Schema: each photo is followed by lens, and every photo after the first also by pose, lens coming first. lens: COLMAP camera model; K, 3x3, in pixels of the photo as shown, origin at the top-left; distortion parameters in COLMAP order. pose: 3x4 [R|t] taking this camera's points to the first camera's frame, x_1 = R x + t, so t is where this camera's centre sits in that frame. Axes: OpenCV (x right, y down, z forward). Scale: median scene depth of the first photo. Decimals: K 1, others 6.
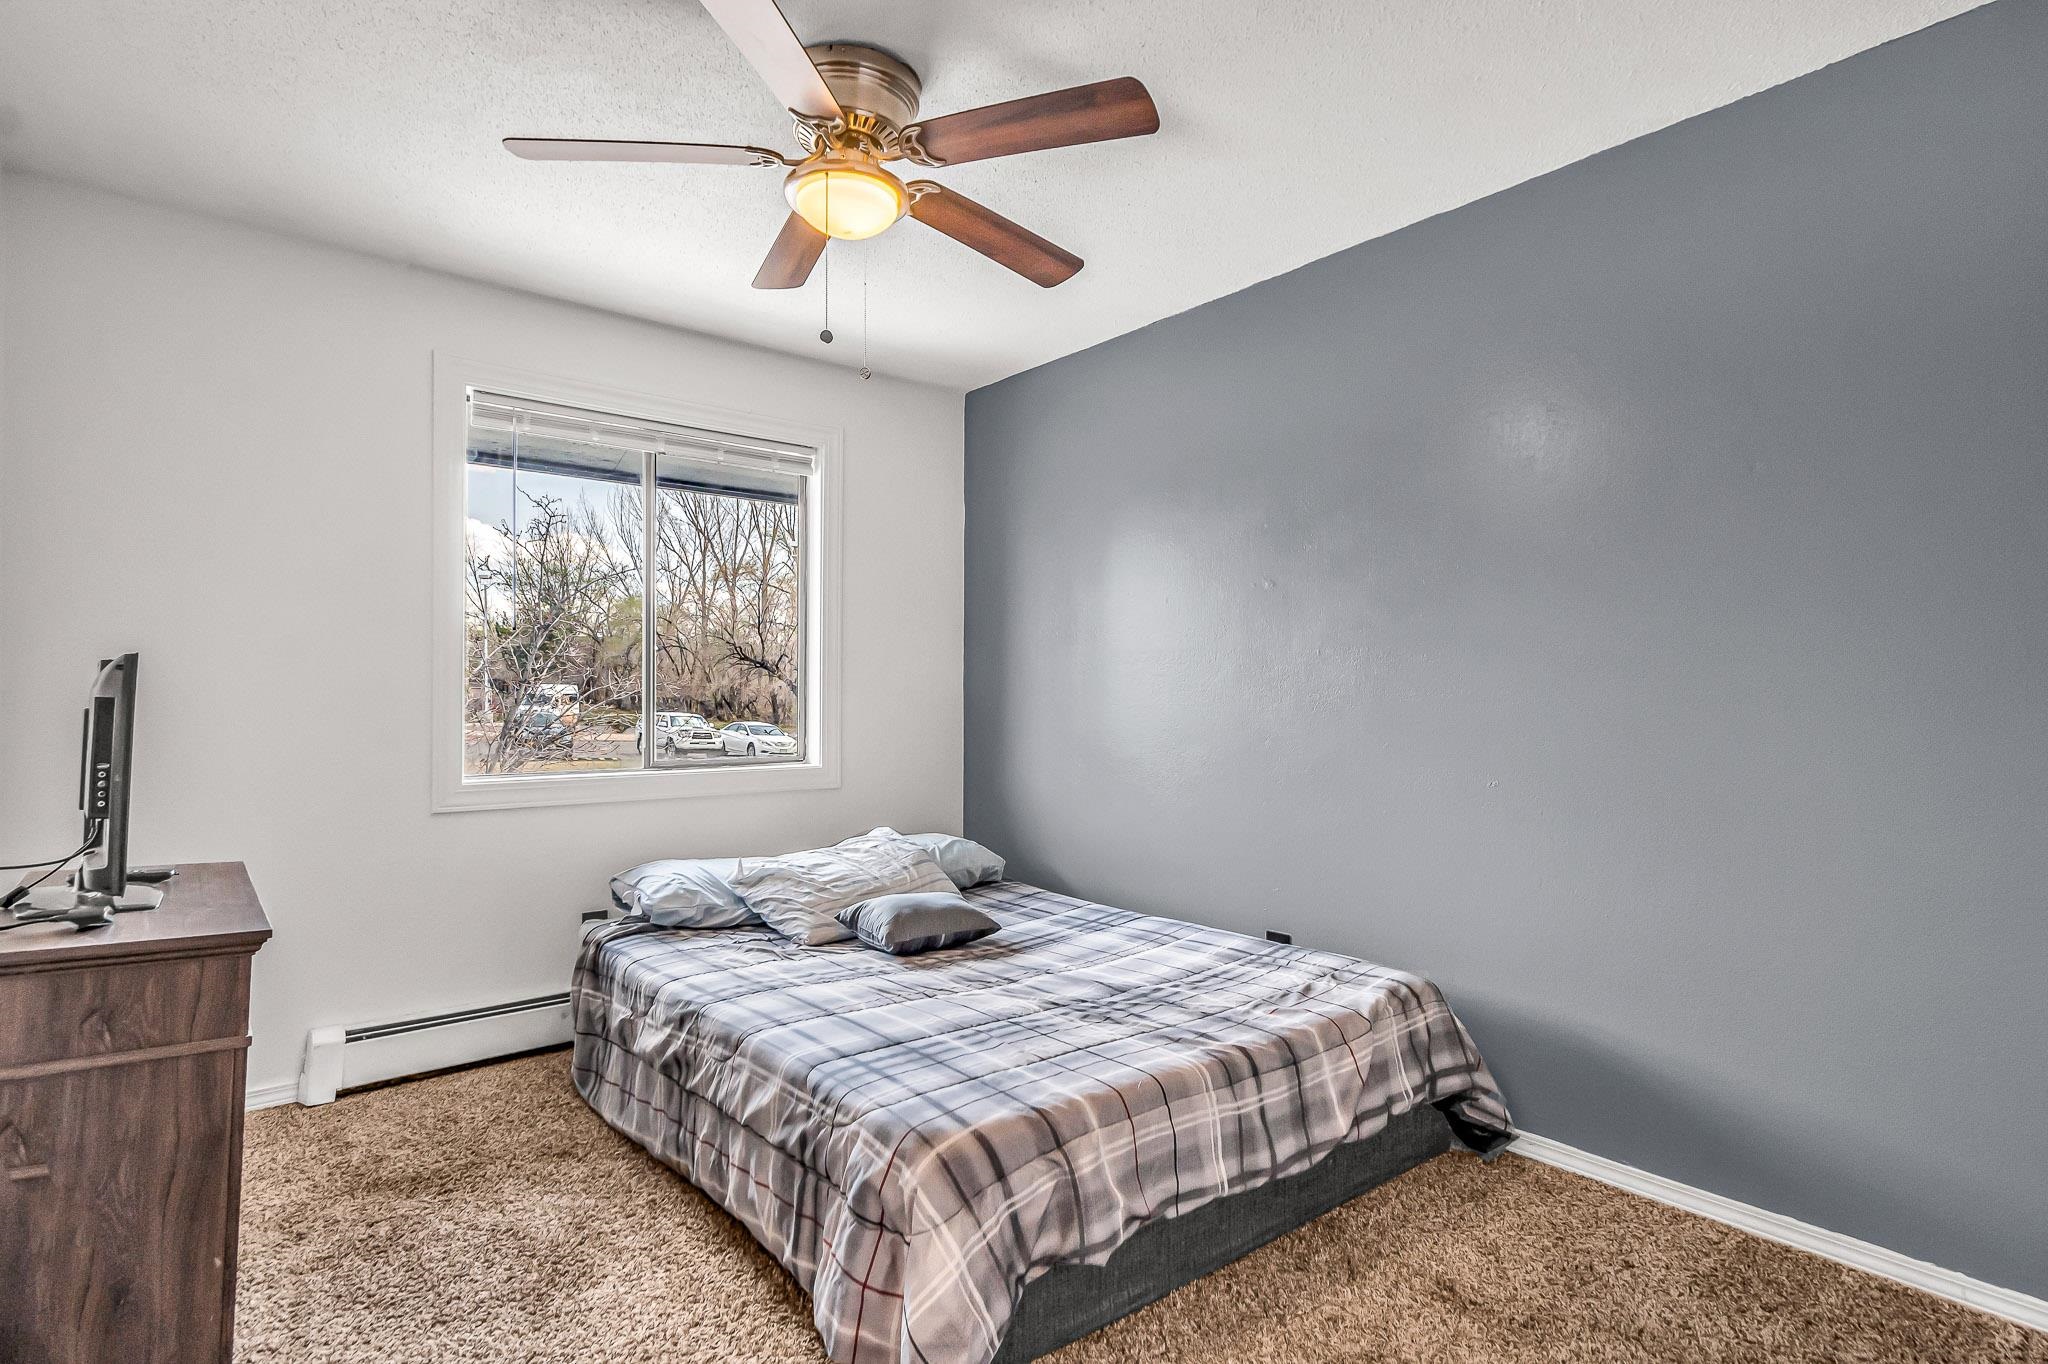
lens RADIAL K [[1045.2, 0, 1010.9], [0, 1045.2, 693.7], [0, 0, 1]] dist [0.015327, 0.000223]
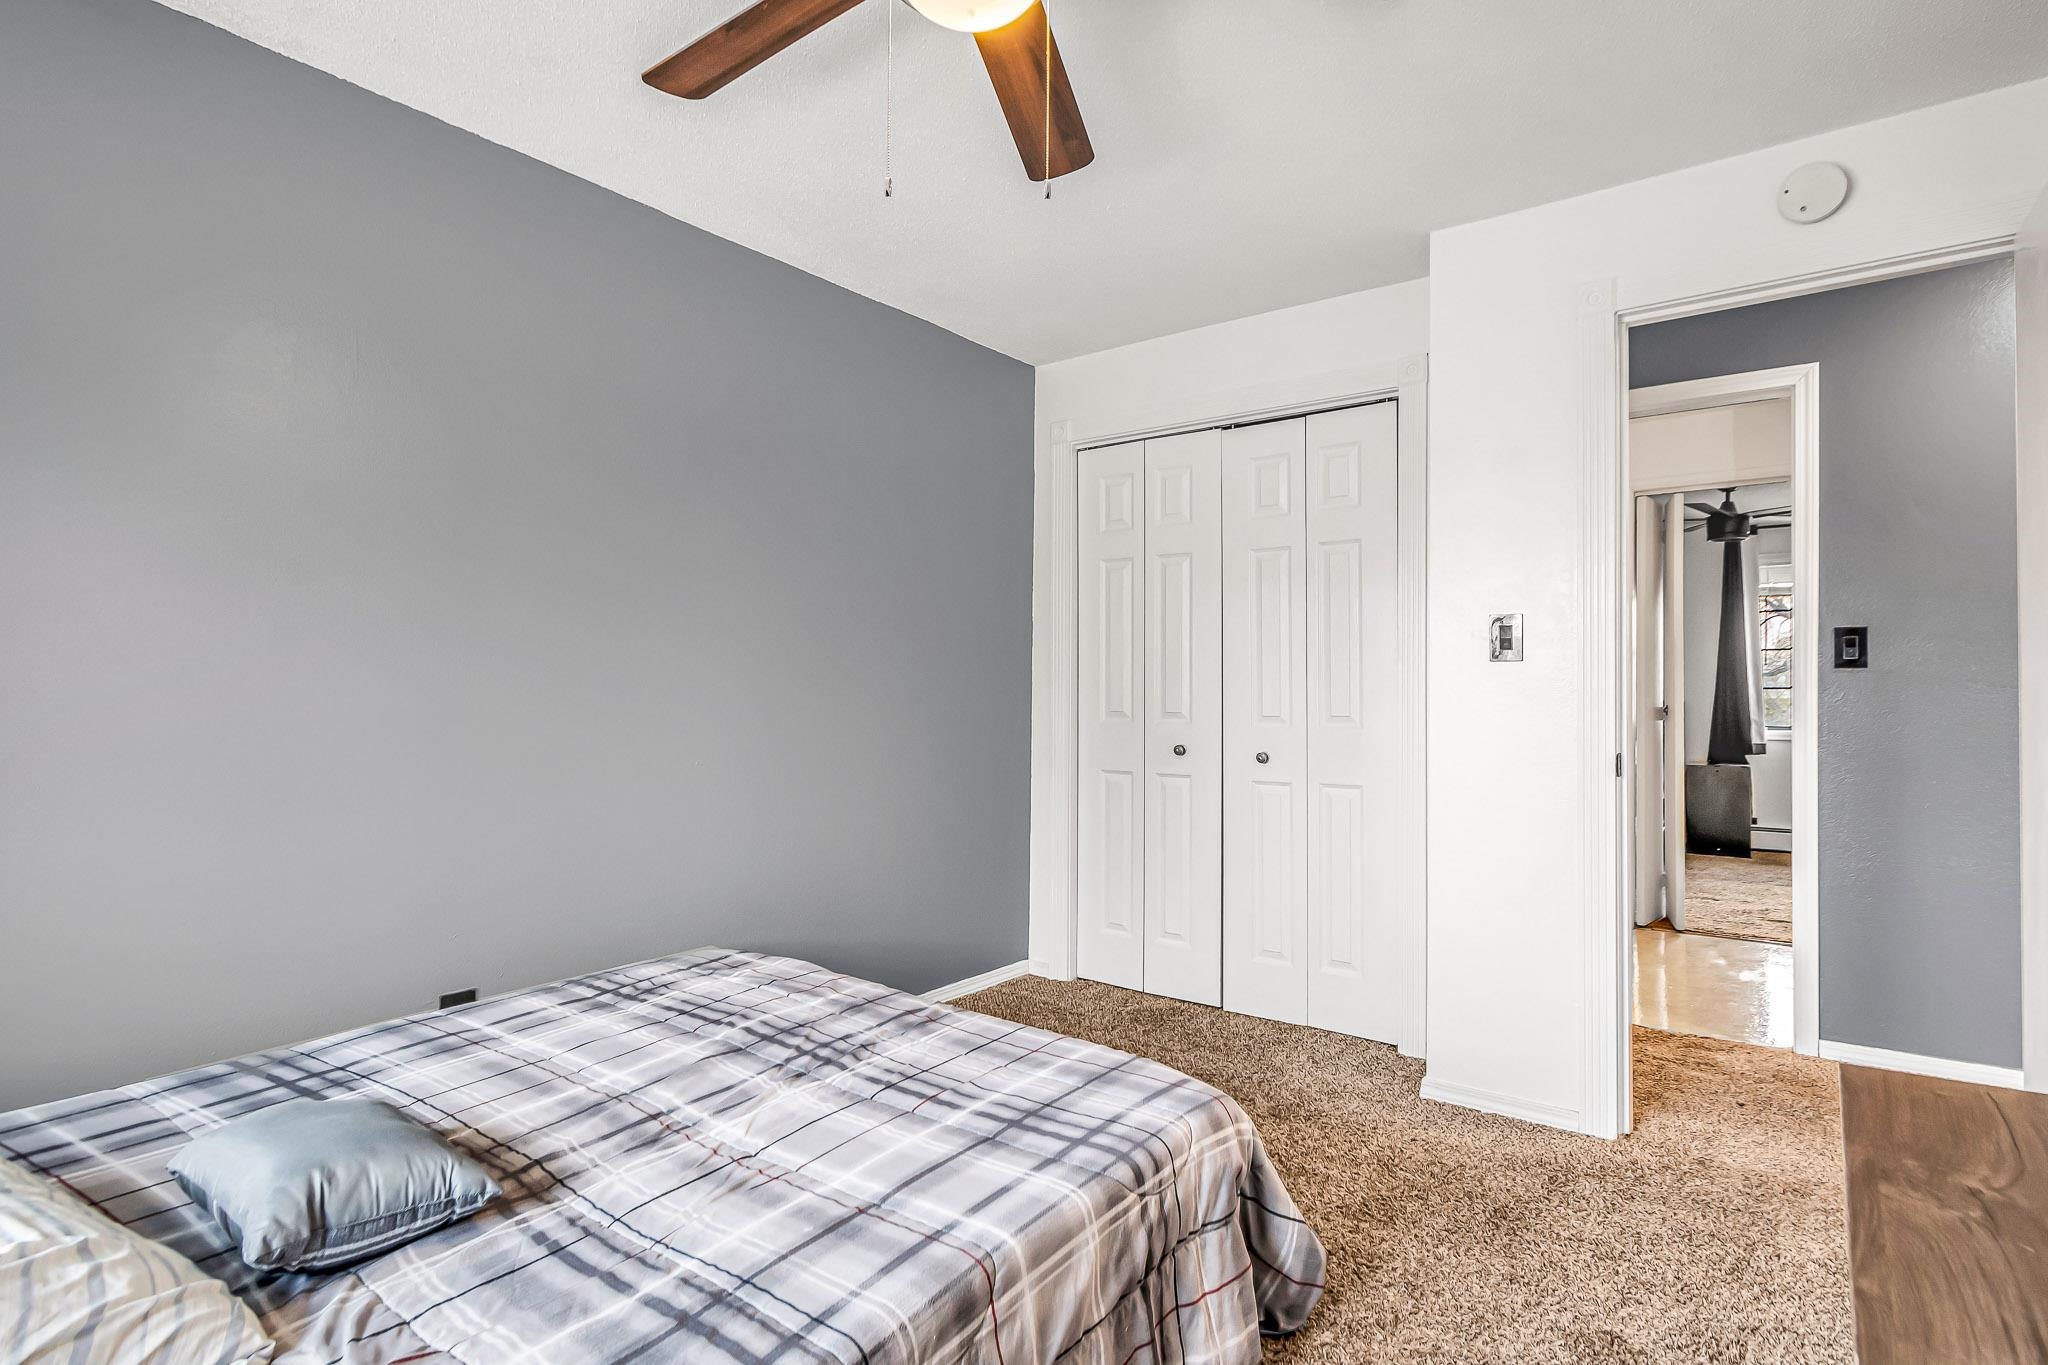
lens RADIAL K [[1045.2, 0, 1007.0], [0, 1045.2, 669.2], [0, 0, 1]] dist [0.015327, 0.000223]
pose [[-0.214727, 0.012305, 0.976597, -0.707731], [-0.006575, 0.999880, -0.014044, 0.001378], [-0.976652, -0.009437, -0.214620, 0.944052]]
